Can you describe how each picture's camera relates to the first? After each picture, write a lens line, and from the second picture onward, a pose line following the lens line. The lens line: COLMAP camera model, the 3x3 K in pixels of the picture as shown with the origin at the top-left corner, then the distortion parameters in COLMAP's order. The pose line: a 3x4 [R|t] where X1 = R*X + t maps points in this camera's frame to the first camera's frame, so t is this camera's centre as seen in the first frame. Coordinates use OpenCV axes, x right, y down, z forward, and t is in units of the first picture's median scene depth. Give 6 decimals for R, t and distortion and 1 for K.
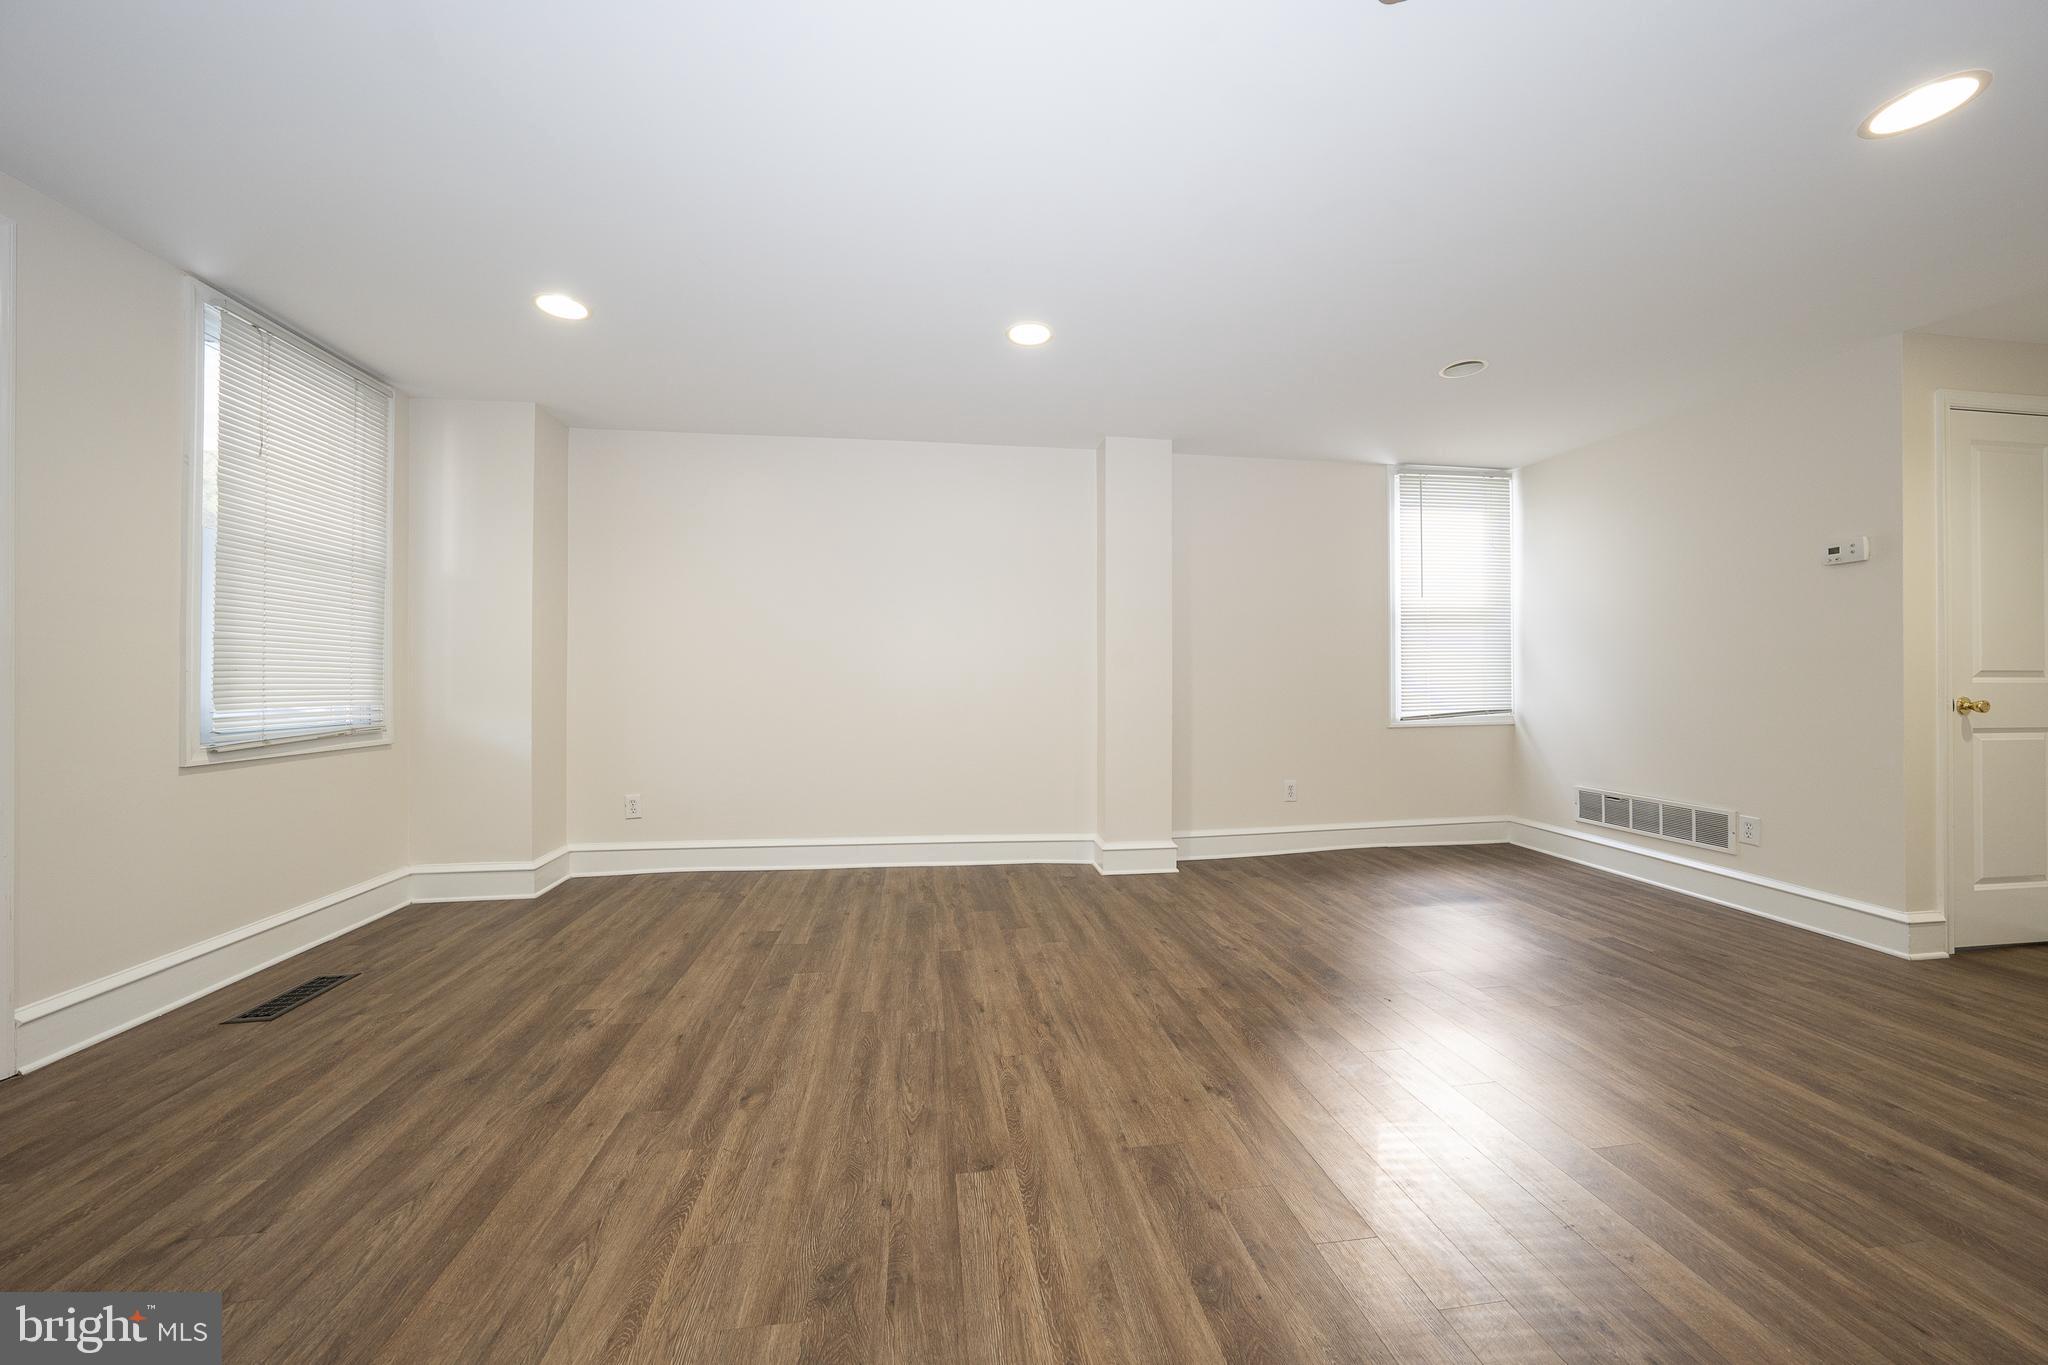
lens RADIAL K [[707.1, 0, 1022.4], [0, 707.1, 674.0], [0, 0, 1]] dist [-0.029624, 0.006470]
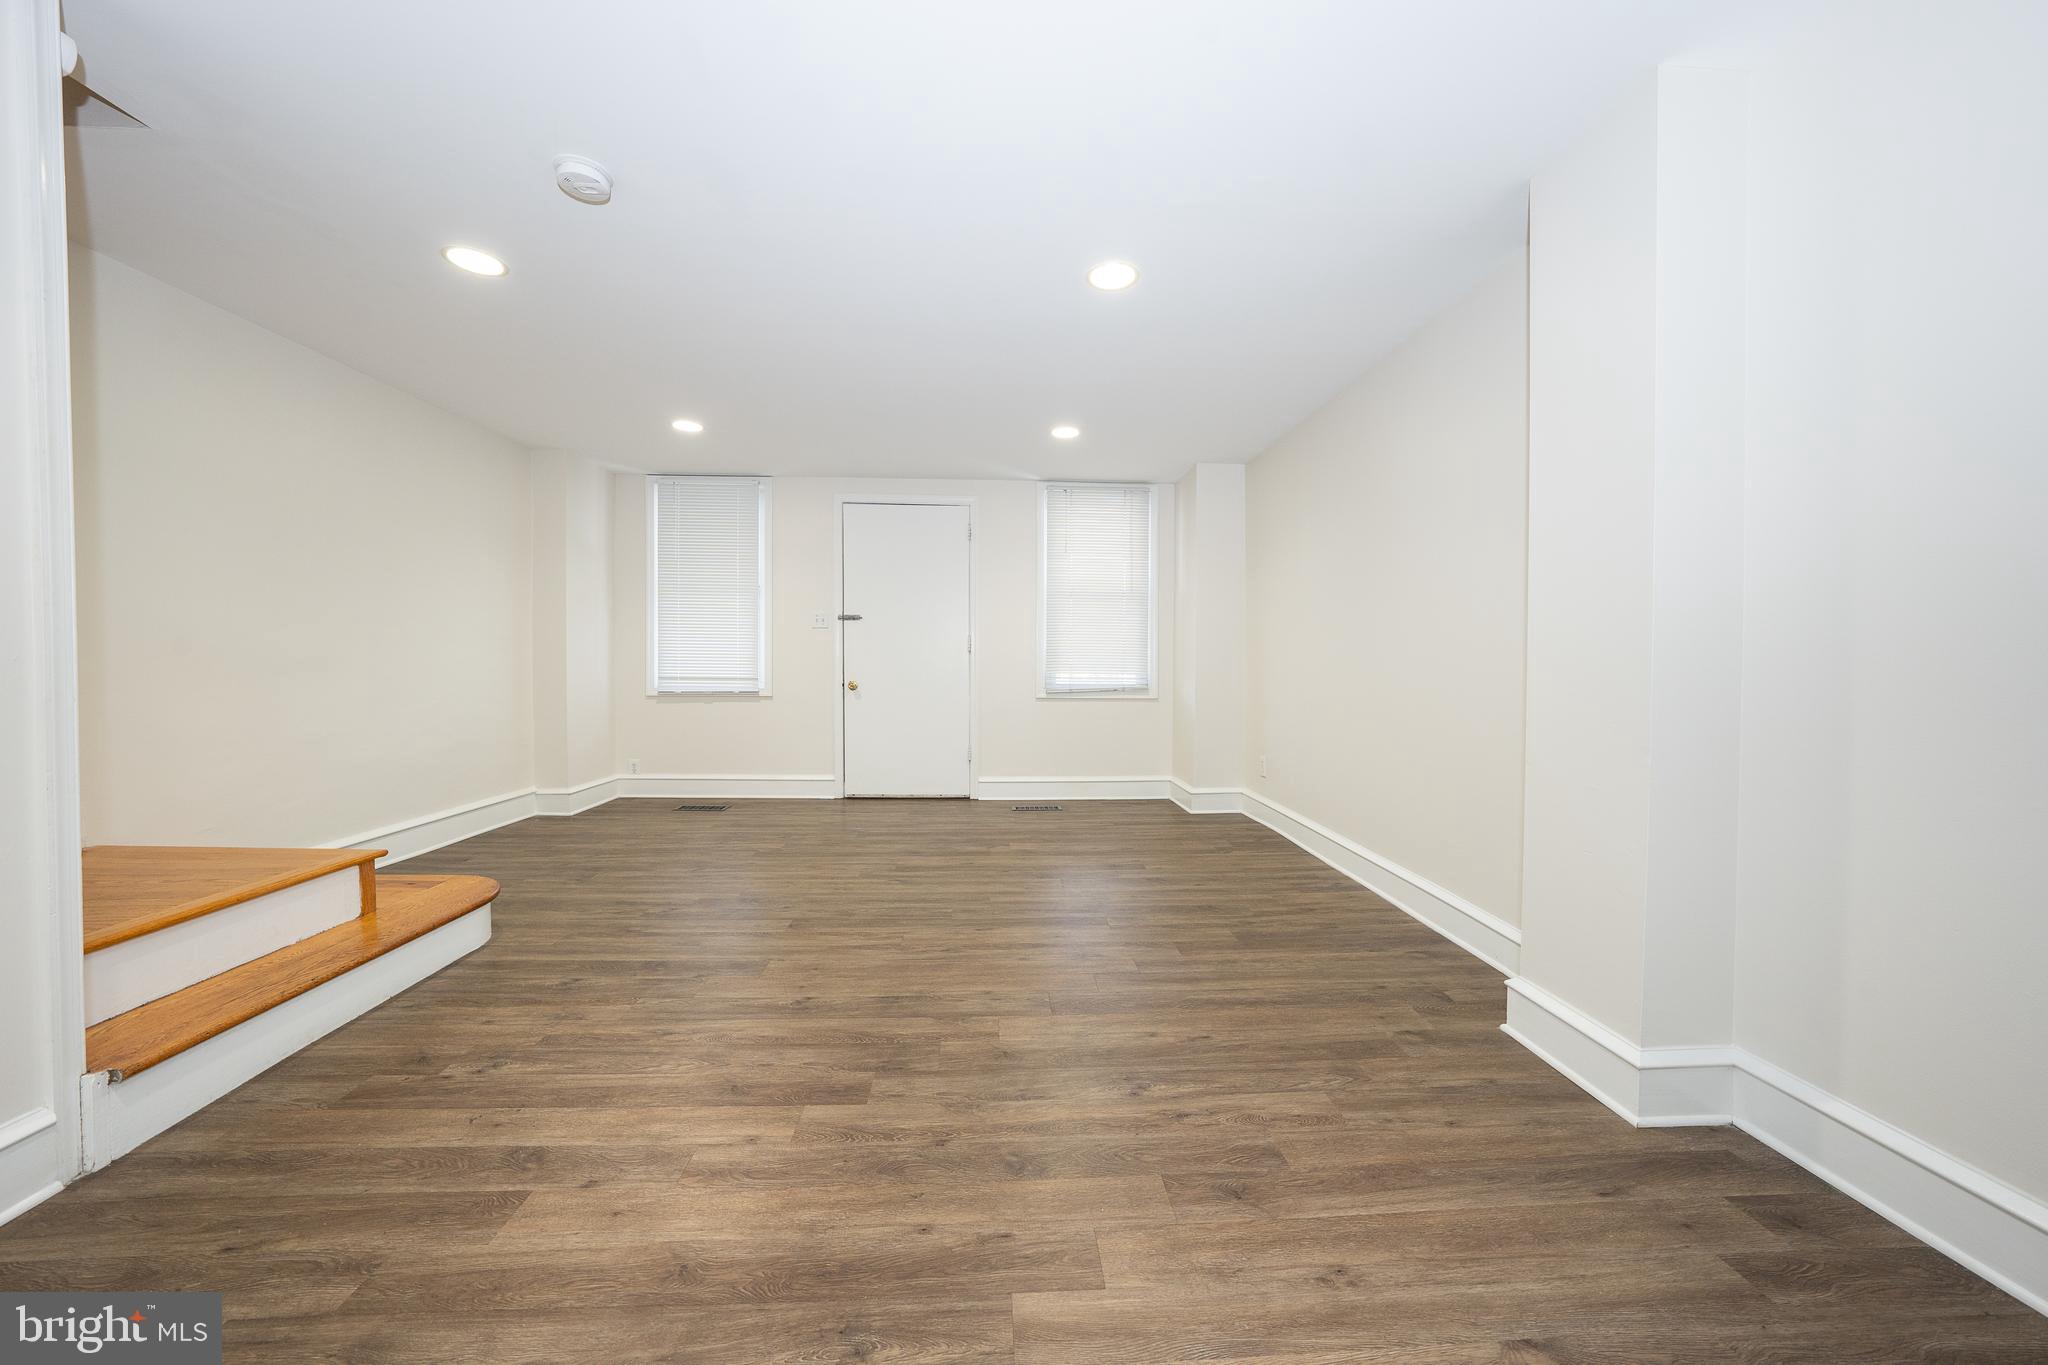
lens RADIAL K [[707.1, 0, 1022.4], [0, 707.1, 674.0], [0, 0, 1]] dist [-0.029624, 0.006470]
pose [[-0.096791, 0.017687, -0.995148, 1.093313], [0.002367, 0.999843, 0.017540, 0.015115], [0.995302, -0.000658, -0.096818, 1.145812]]
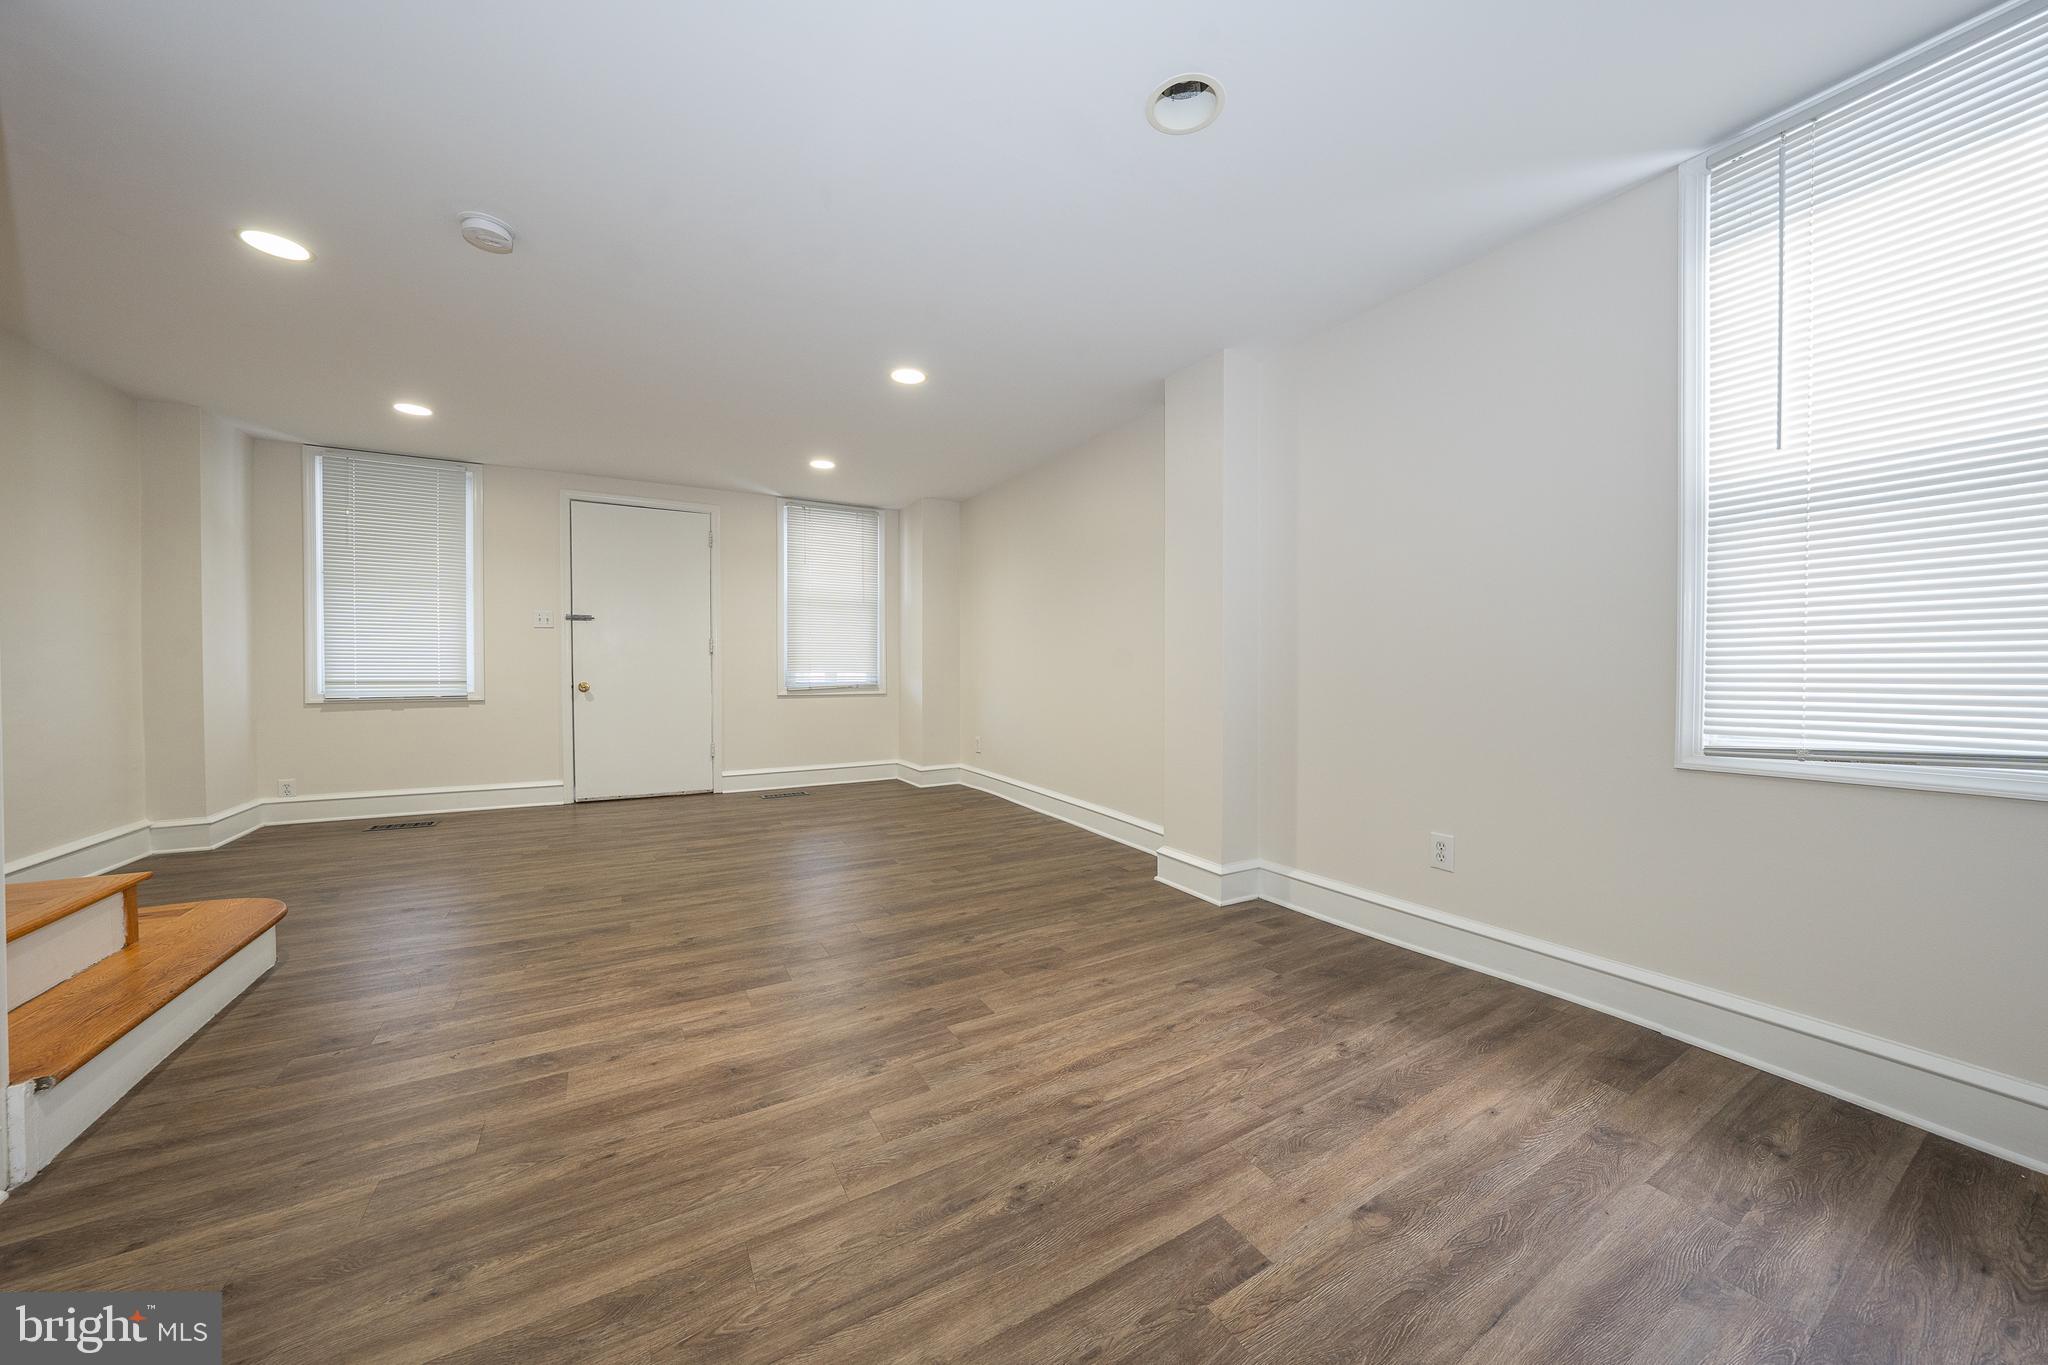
lens RADIAL K [[707.1, 0, 1022.4], [0, 707.1, 674.0], [0, 0, 1]] dist [-0.029624, 0.006470]
pose [[0.366636, 0.015443, -0.930236, 1.445075], [0.004588, 0.999820, 0.018407, 0.014776], [0.930353, -0.011017, 0.366499, 0.863130]]
